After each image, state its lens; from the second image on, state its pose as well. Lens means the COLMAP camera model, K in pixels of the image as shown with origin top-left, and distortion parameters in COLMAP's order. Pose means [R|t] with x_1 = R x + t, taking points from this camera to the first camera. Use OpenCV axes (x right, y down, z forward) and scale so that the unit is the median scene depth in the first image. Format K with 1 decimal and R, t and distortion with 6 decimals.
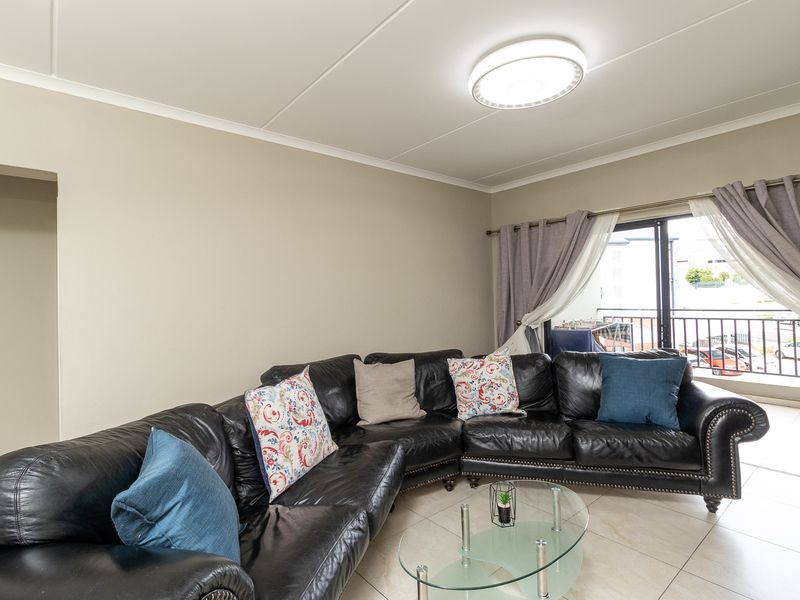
lens RADIAL K [[416.3, 0, 400.3], [0, 416.3, 294.5], [0, 0, 1]] dist [0.003866, -0.000375]
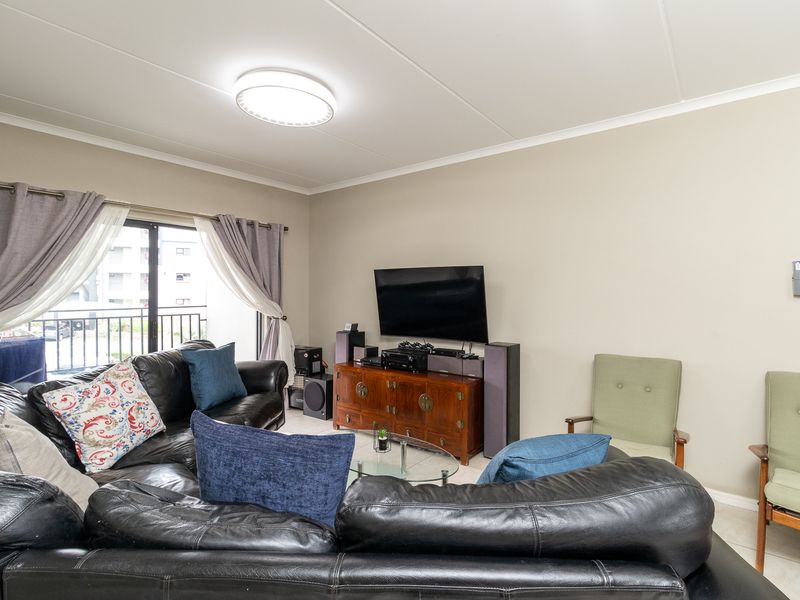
lens RADIAL K [[416.3, 0, 401.5], [0, 416.3, 301.9], [0, 0, 1]] dist [0.003866, -0.000375]
pose [[-0.186174, 0.000943, 0.982516, -0.574857], [-0.006567, 0.999976, -0.002204, 0.019280], [-0.982495, -0.006863, -0.186163, 0.603701]]
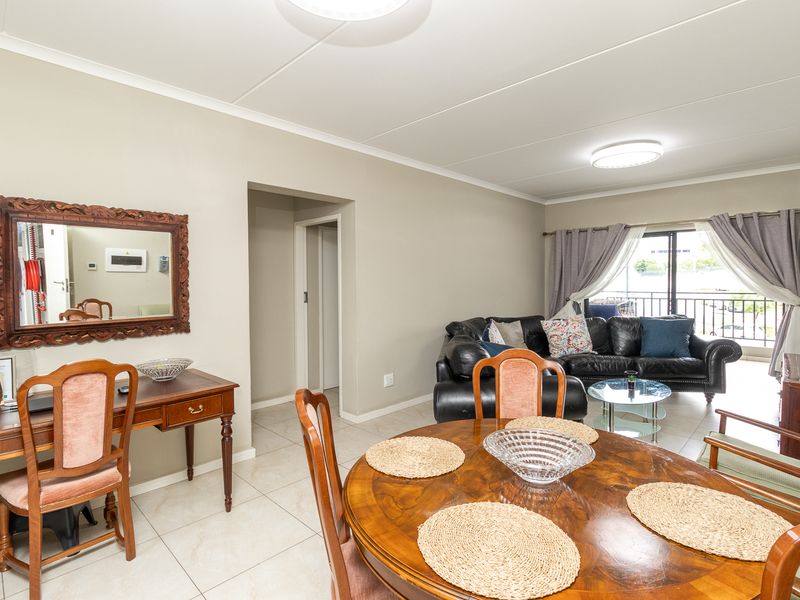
lens RADIAL K [[416.3, 0, 400.0], [0, 416.3, 295.0], [0, 0, 1]] dist [0.003866, -0.000375]
pose [[0.994947, 0.012693, 0.099595, -0.549768], [-0.016776, 0.999048, 0.040263, 0.007892], [-0.098989, -0.041730, 0.994213, -0.456733]]
